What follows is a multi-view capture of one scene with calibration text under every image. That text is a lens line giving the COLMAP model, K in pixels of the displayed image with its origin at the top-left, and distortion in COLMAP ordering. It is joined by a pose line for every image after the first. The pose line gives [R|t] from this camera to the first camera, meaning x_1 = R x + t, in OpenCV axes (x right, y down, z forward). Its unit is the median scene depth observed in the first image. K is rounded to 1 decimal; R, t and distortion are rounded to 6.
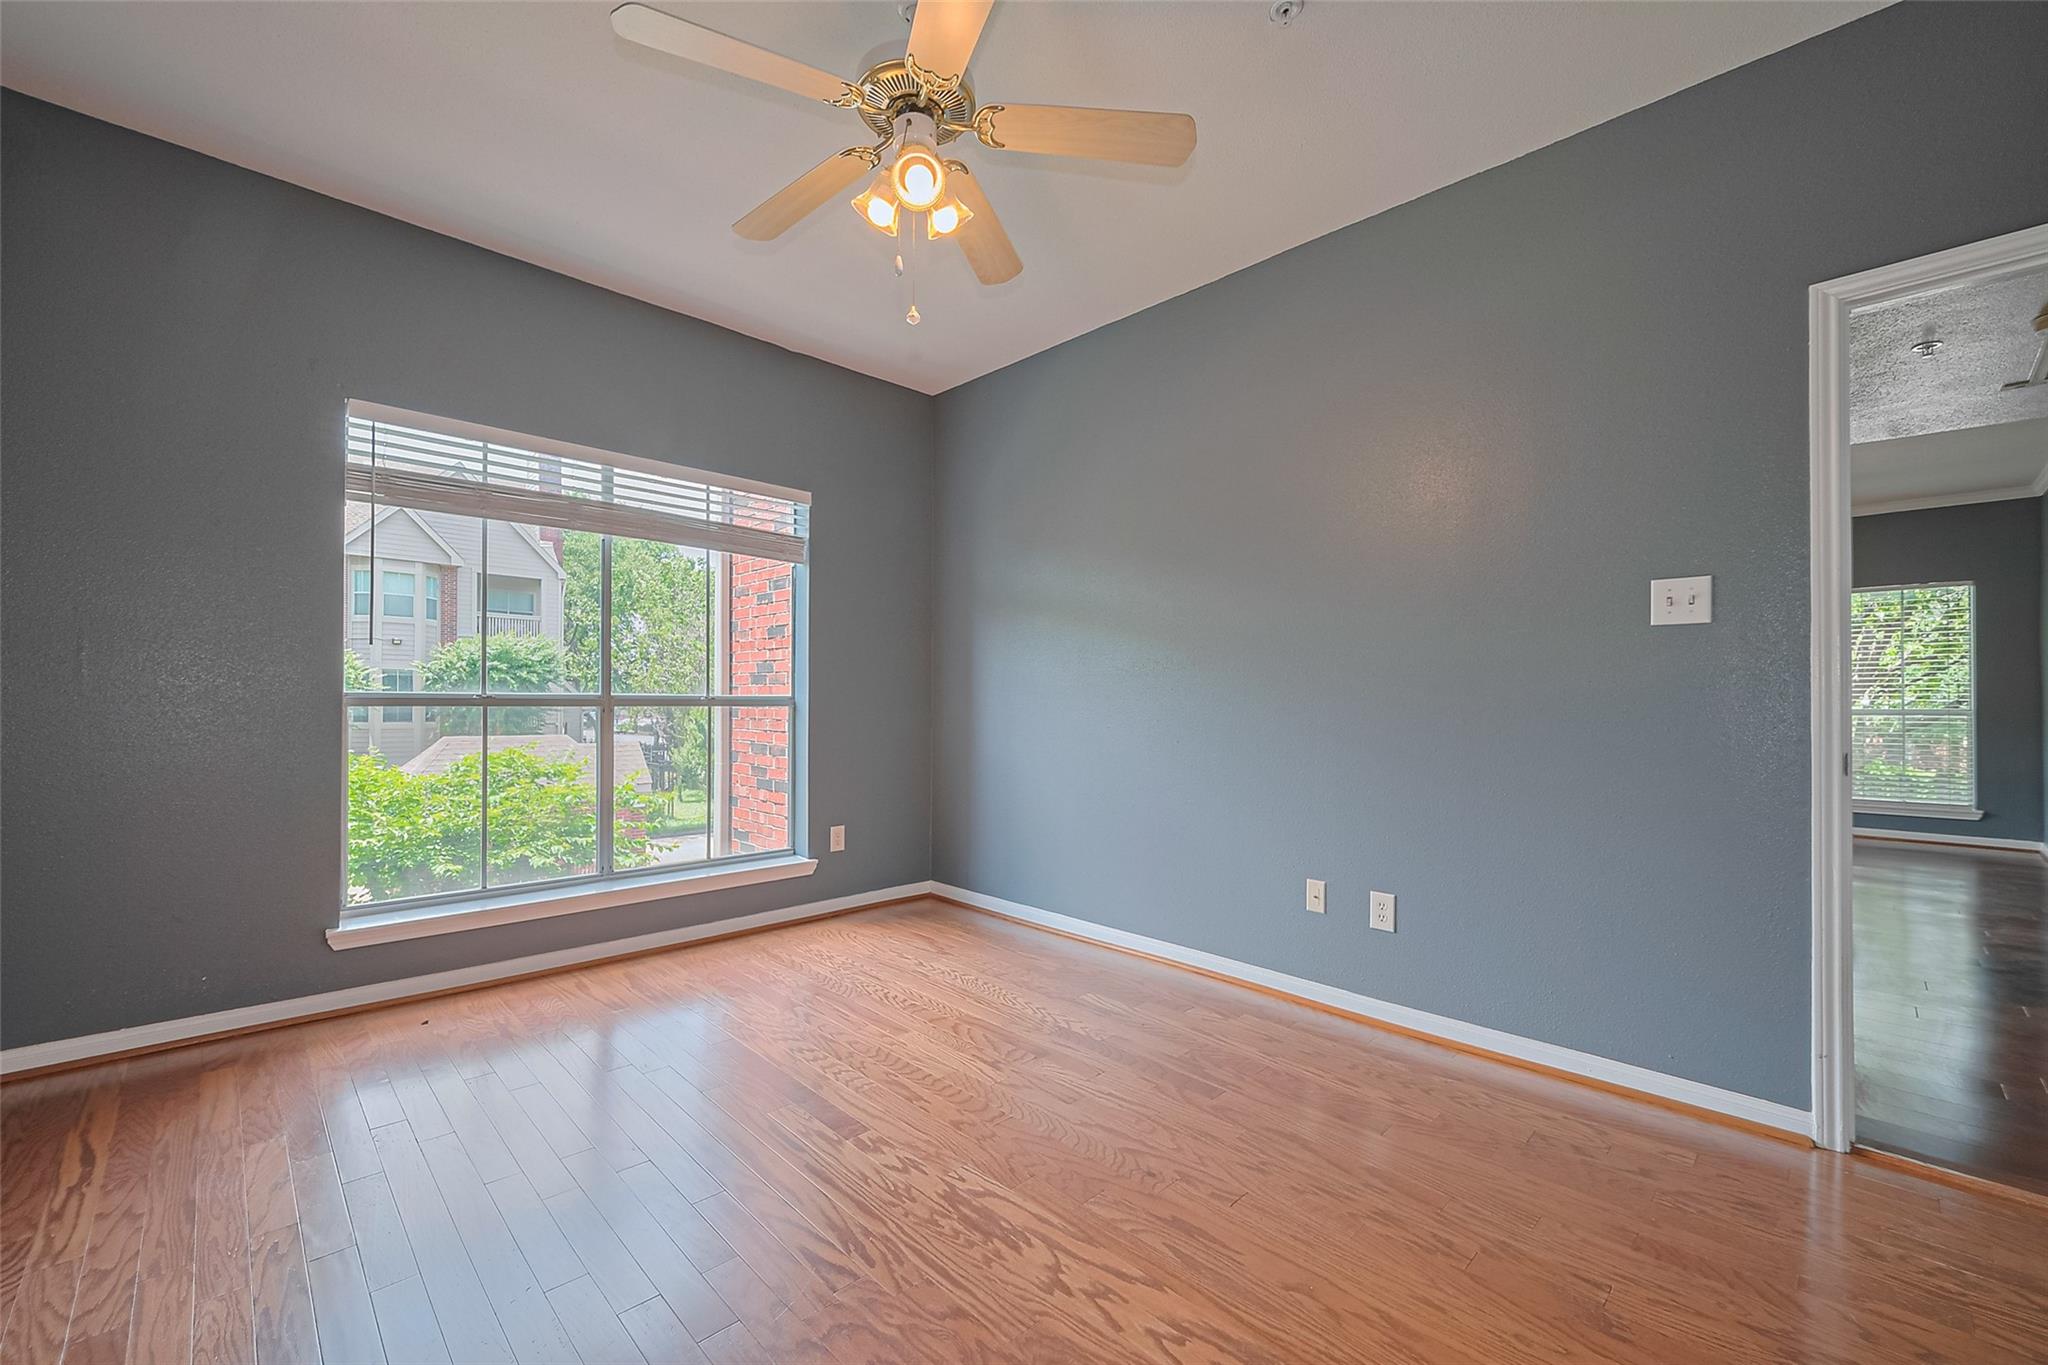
lens RADIAL K [[823.2, 0, 1018.7], [0, 823.2, 696.8], [0, 0, 1]] dist [-0.001677, -0.000384]
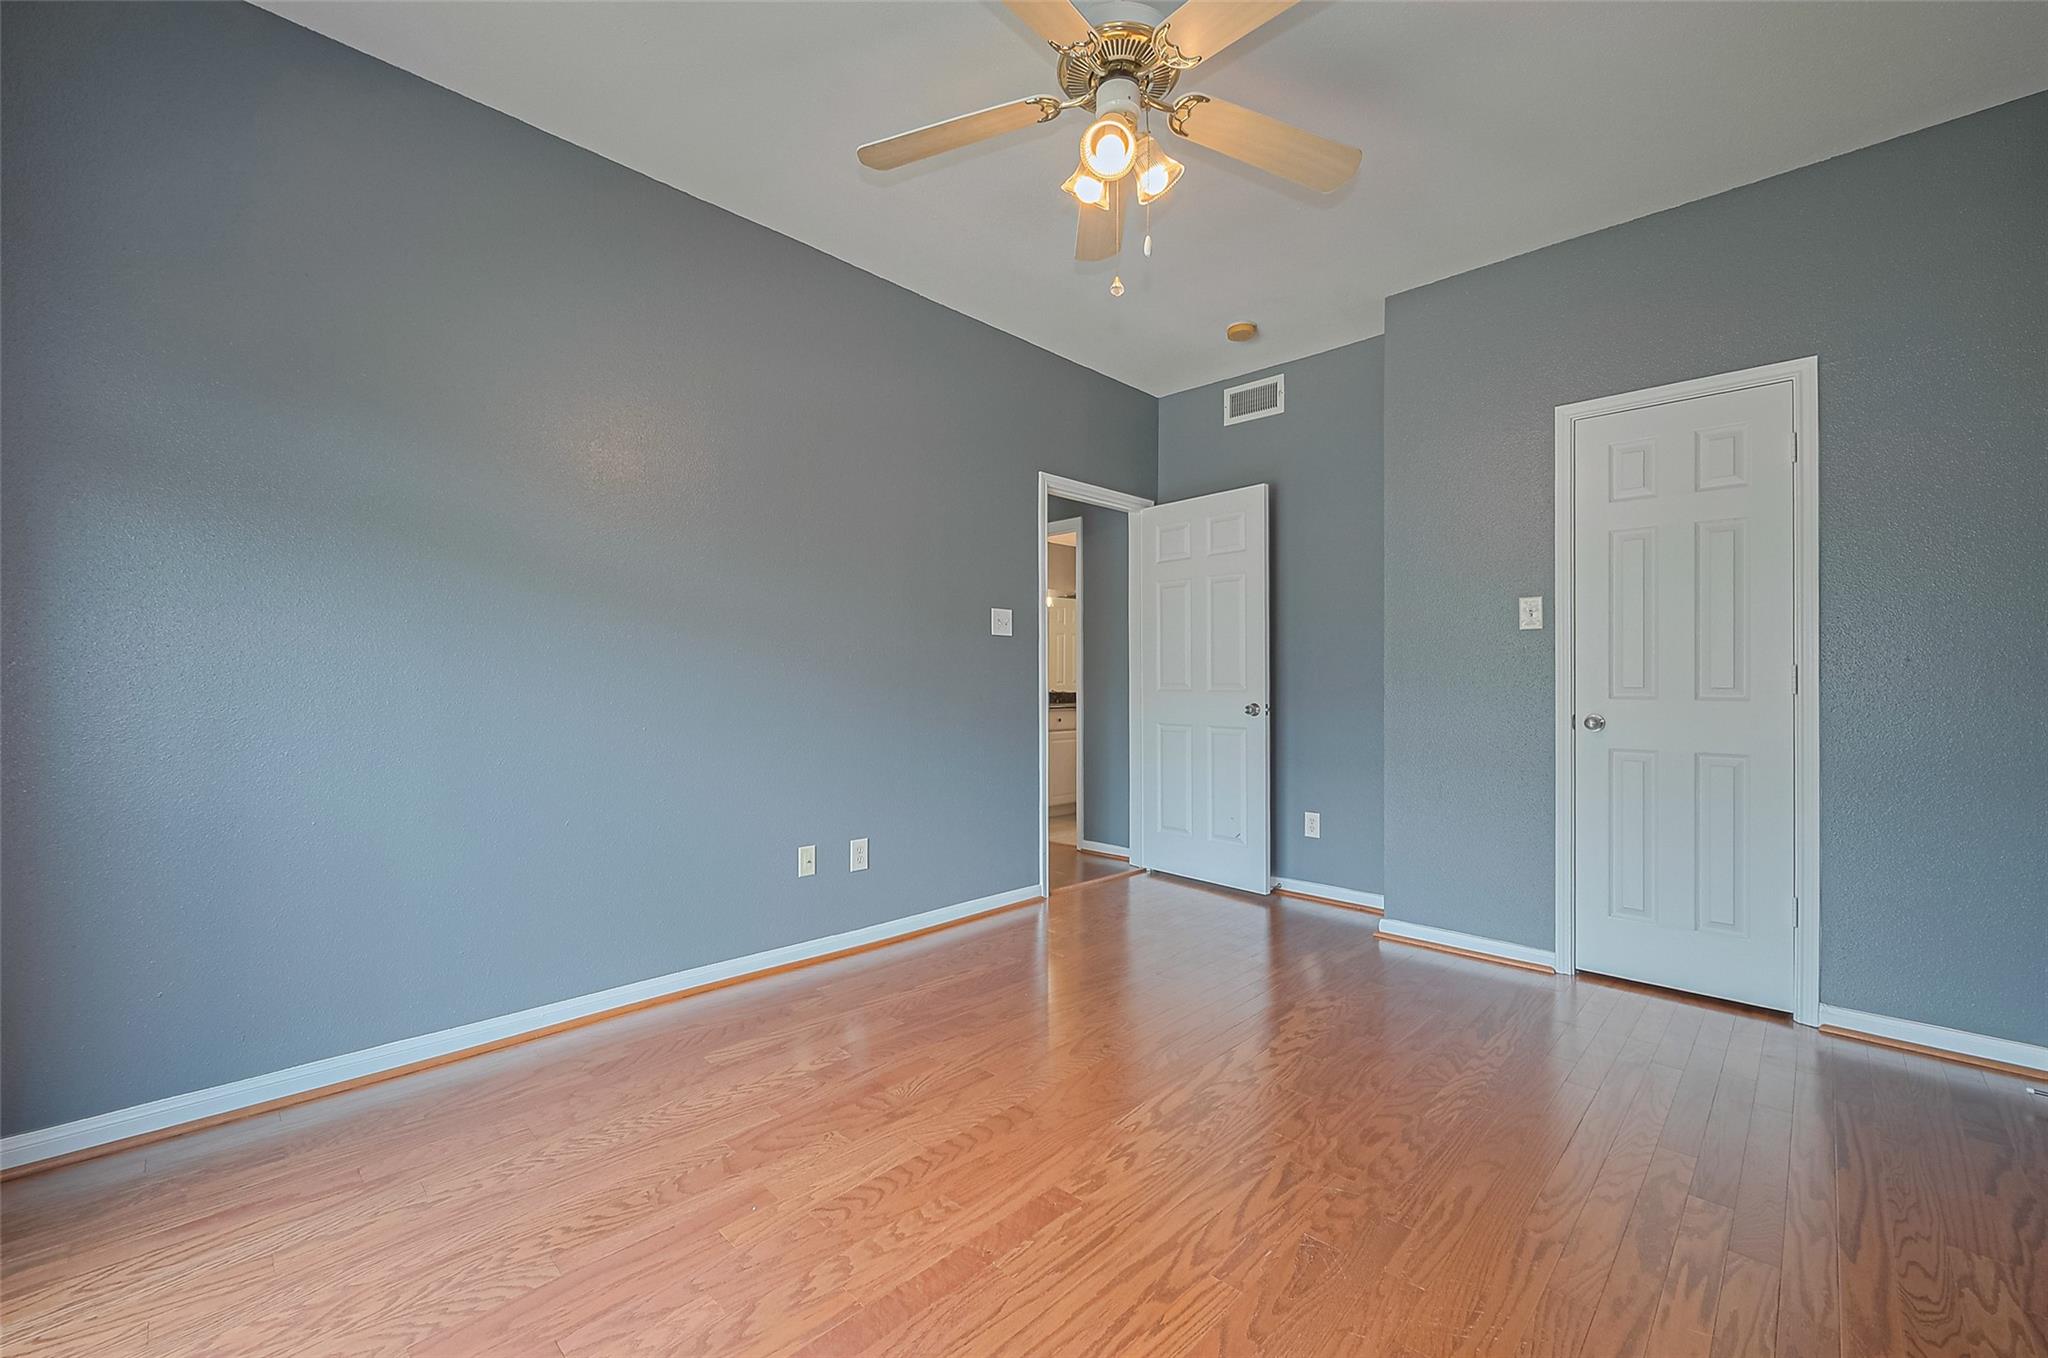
lens RADIAL K [[832.7, 0, 1028.6], [0, 832.7, 683.9], [0, 0, 1]] dist [-0.001275, 0.000246]
pose [[-0.027627, -0.010809, 0.999560, -0.856575], [-0.007707, 0.999914, 0.010600, -0.003136], [-0.999589, -0.007411, -0.027708, 0.872437]]
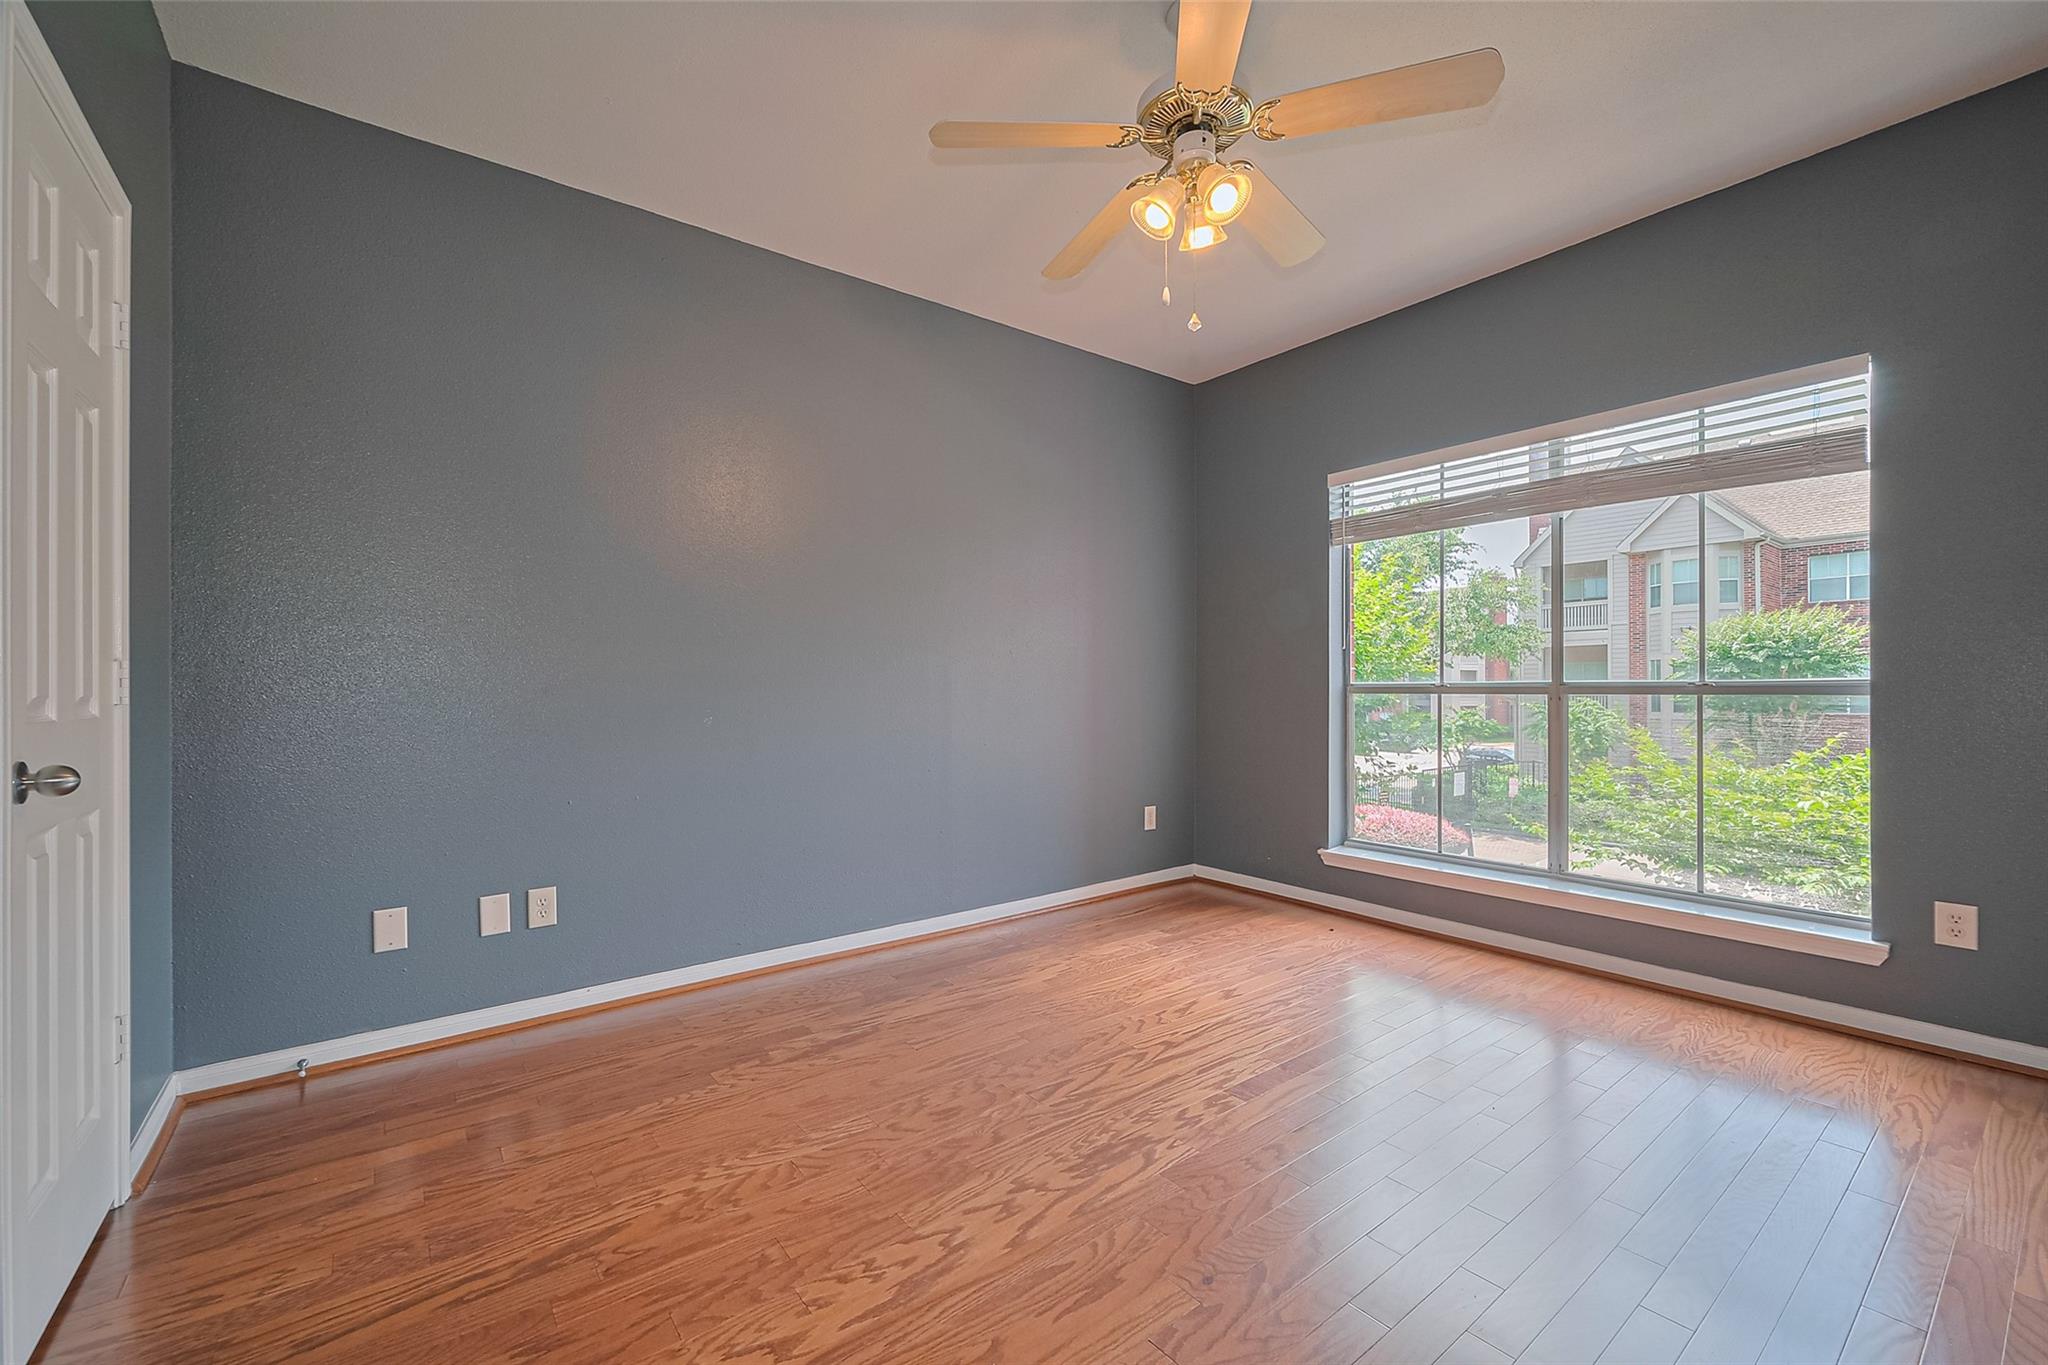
lens RADIAL K [[816.1, 0, 977.5], [0, 816.1, 690.0], [0, 0, 1]] dist [-0.001661, -0.000194]
pose [[-0.140809, -0.002993, -0.990032, 0.732376], [0.007841, 0.999961, -0.004139, 0.007420], [0.990006, -0.008346, -0.140780, 0.671693]]
